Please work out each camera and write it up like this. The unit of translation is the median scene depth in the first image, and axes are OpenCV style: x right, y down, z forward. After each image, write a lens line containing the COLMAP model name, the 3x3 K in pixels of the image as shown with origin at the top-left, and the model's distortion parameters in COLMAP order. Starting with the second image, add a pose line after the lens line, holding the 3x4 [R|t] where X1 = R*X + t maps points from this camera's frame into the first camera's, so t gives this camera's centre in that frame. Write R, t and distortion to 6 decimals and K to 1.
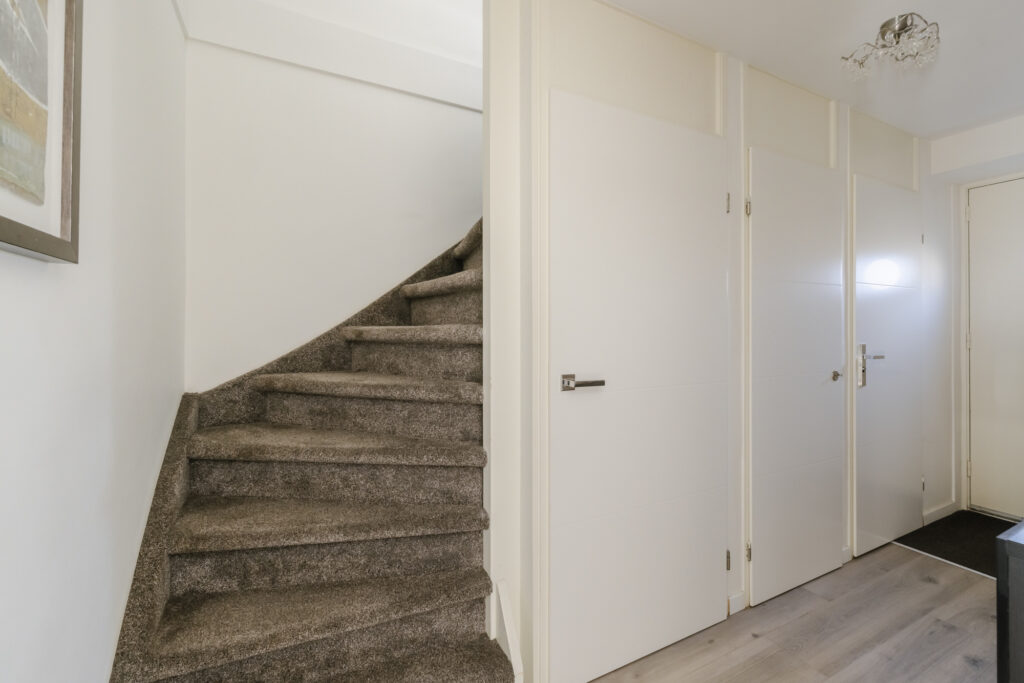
lens RADIAL K [[434.3, 0, 511.5], [0, 434.3, 334.9], [0, 0, 1]] dist [0.000700, -0.000199]
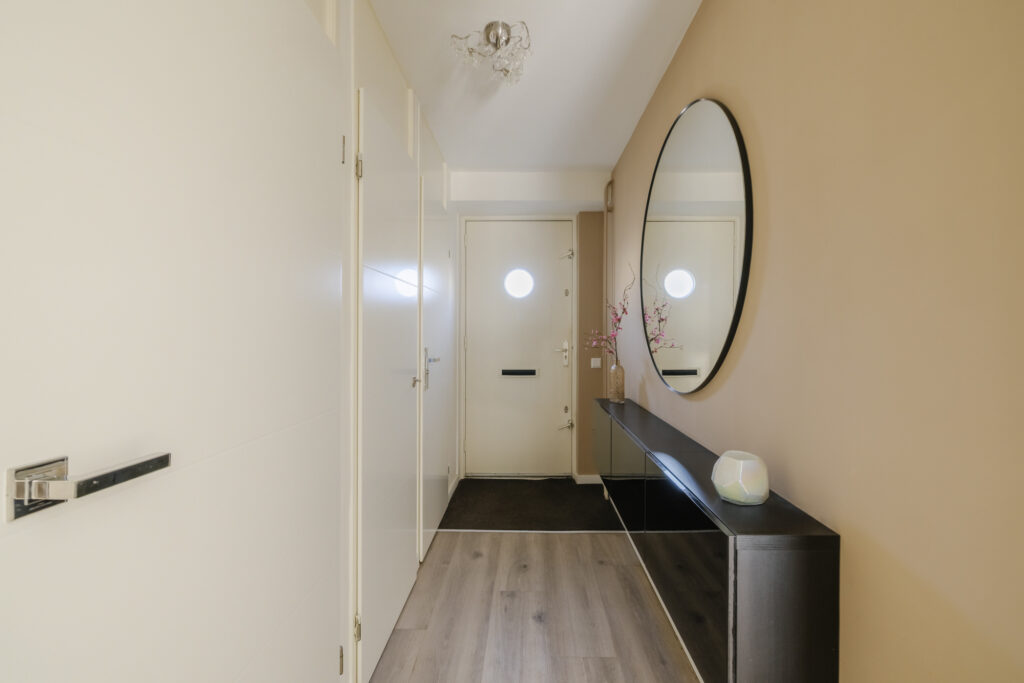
lens RADIAL K [[434.3, 0, 518.4], [0, 434.3, 337.9], [0, 0, 1]] dist [0.000700, -0.000199]
pose [[0.433260, -0.003917, 0.901261, -0.006848], [0.006040, 0.999981, 0.001443, -0.001203], [-0.901249, 0.004819, 0.433275, 0.428638]]
